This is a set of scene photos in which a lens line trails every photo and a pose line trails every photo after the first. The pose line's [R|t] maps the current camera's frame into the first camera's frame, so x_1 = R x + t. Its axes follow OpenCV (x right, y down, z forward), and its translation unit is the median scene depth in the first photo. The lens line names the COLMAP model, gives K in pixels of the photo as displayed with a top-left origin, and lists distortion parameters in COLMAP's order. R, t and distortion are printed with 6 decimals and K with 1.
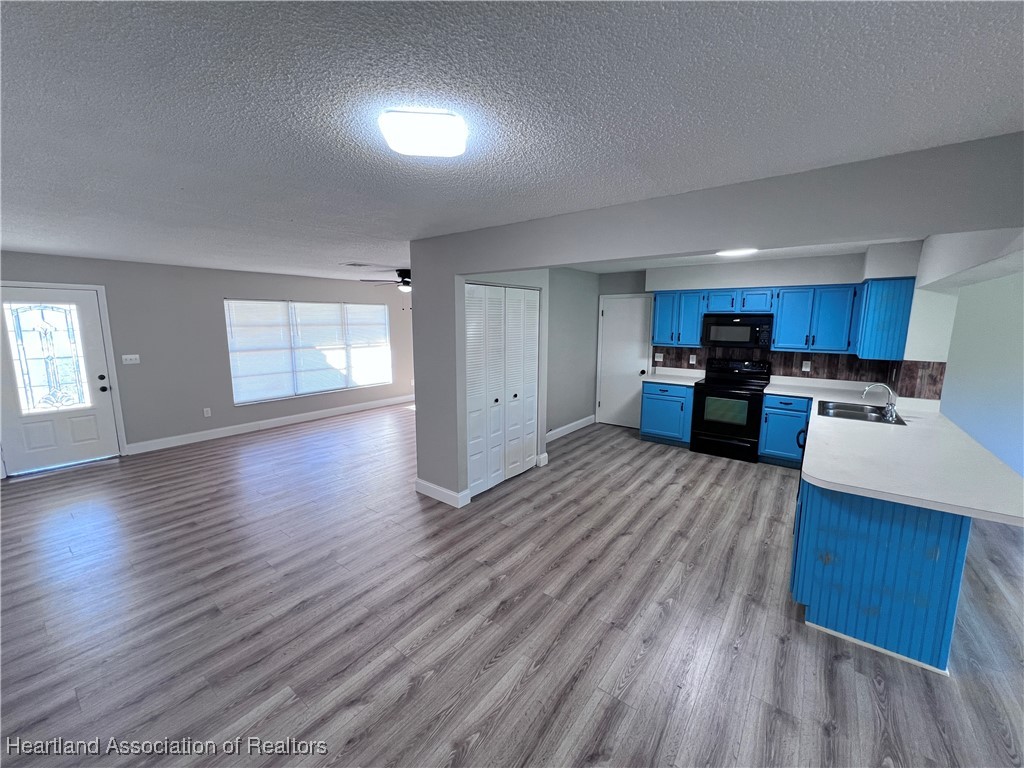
lens RADIAL K [[410.4, 0, 510.1], [0, 410.4, 381.5], [0, 0, 1]] dist [-0.002276, 0.000367]
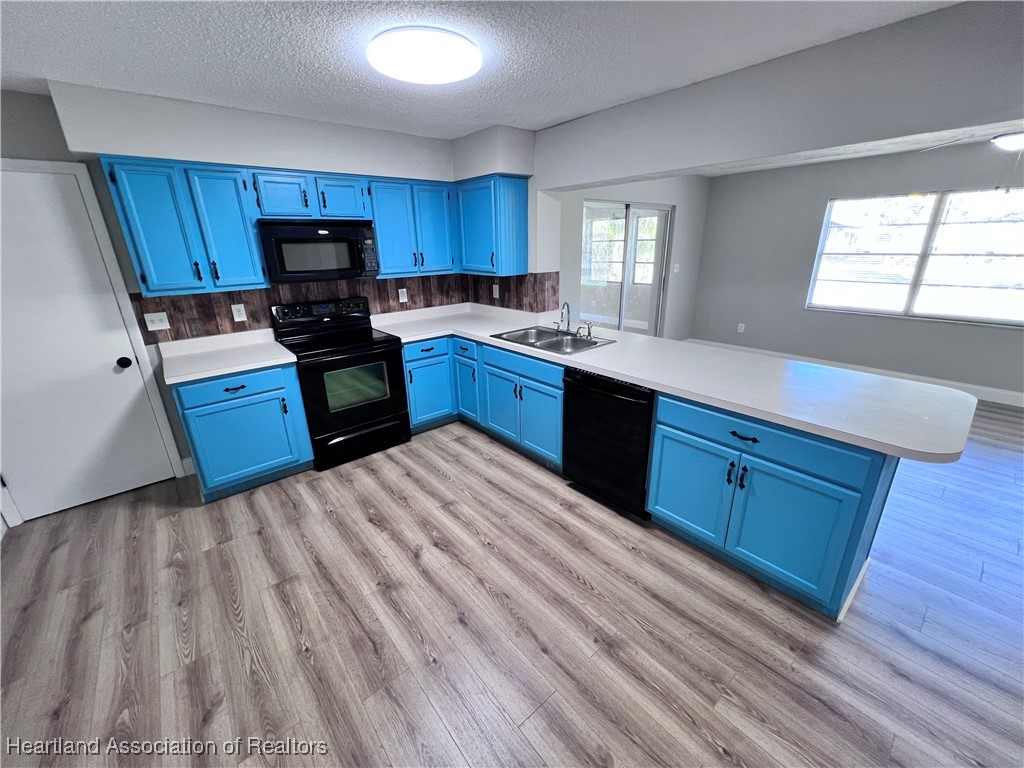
lens RADIAL K [[409.2, 0, 510.1], [0, 409.2, 381.6], [0, 0, 1]] dist [-0.001420, -0.000057]
pose [[0.216071, -0.326504, 0.920168, 0.014342], [0.169271, 0.940686, 0.294037, -0.083679], [-0.961593, 0.092225, 0.258522, 0.683280]]
